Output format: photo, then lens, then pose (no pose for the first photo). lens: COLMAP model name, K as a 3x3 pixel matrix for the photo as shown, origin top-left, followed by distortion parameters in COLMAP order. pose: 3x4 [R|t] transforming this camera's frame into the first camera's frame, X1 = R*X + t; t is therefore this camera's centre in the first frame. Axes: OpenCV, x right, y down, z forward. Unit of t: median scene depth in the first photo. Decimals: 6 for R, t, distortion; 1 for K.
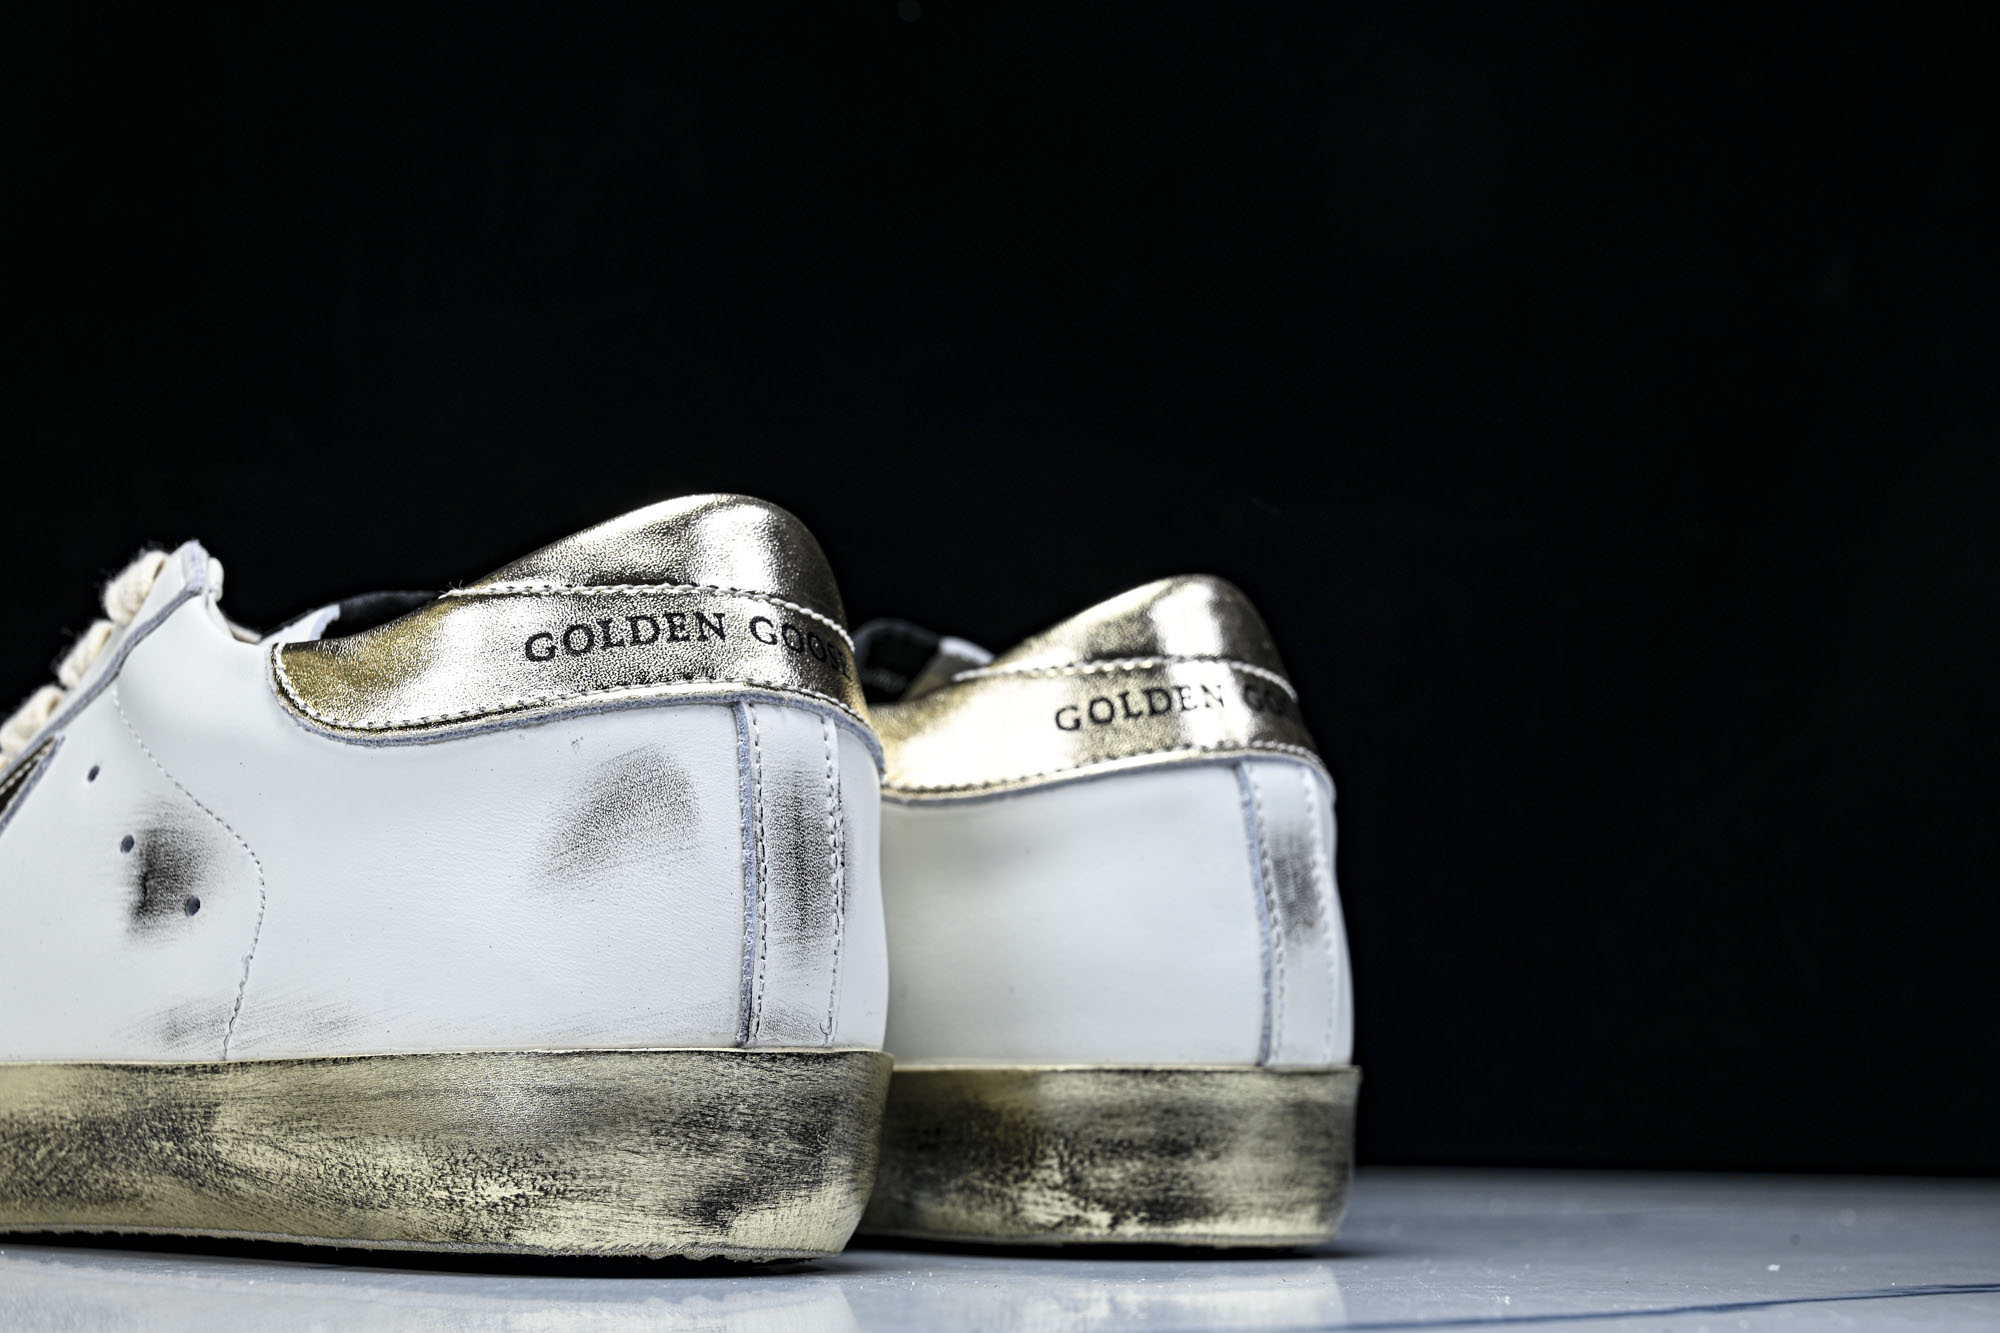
lens RADIAL K [[3687.4, 0, 930.3], [0, 3687.4, 664.1], [0, 0, 1]] dist [0.040907, -0.335826]
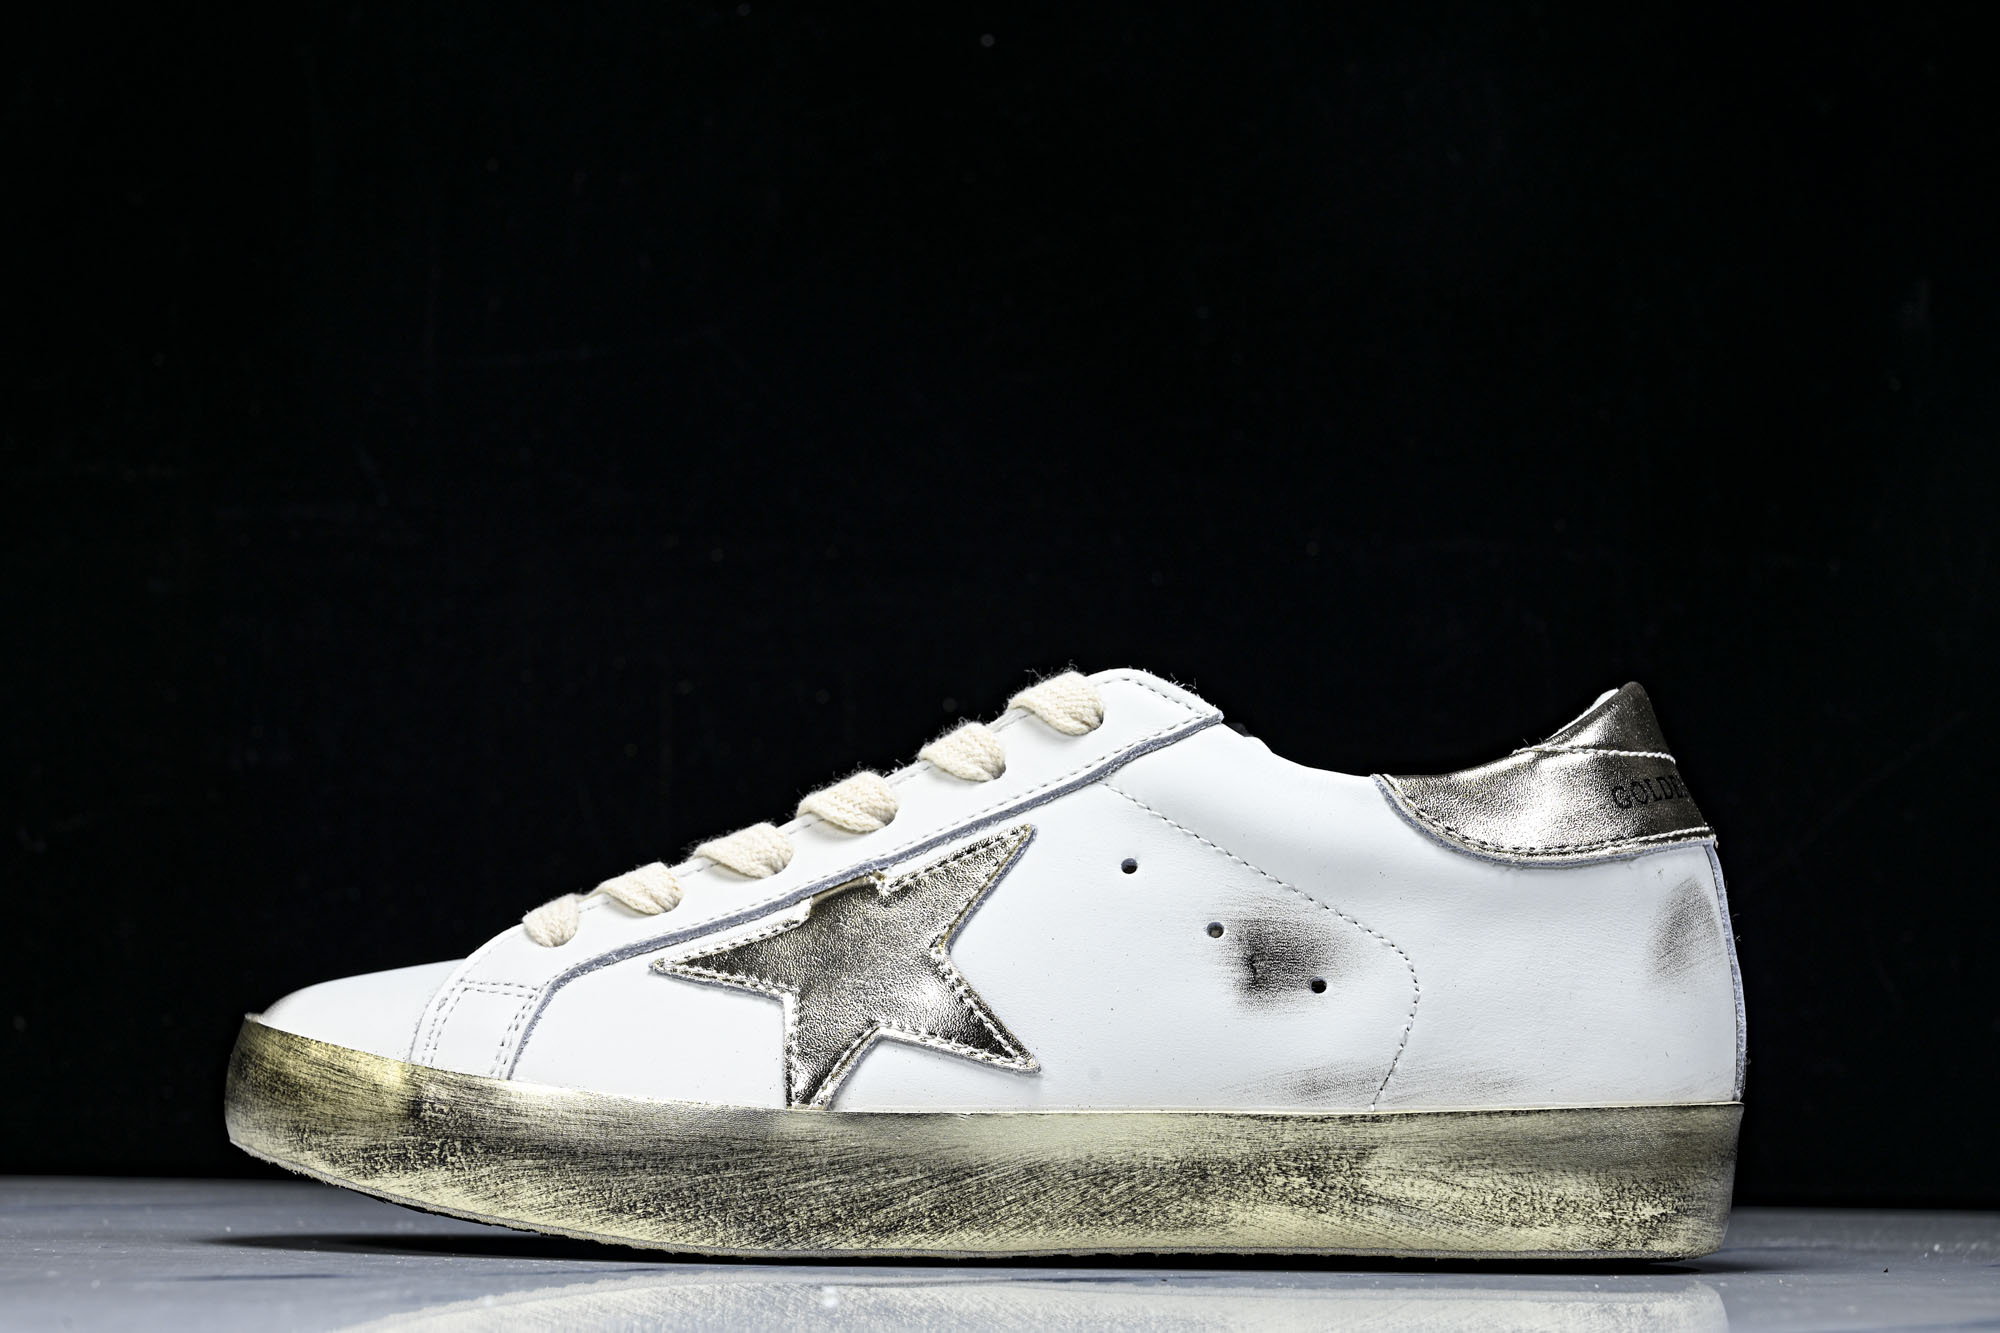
lens RADIAL K [[3687.4, 0, 930.3], [0, 3687.4, 664.1], [0, 0, 1]] dist [0.040907, -0.335826]
pose [[0.744321, 0.071038, 0.664033, -1.147375], [-0.077992, 0.996769, -0.019213, -0.007511], [-0.663252, -0.037488, 0.747457, 0.175870]]
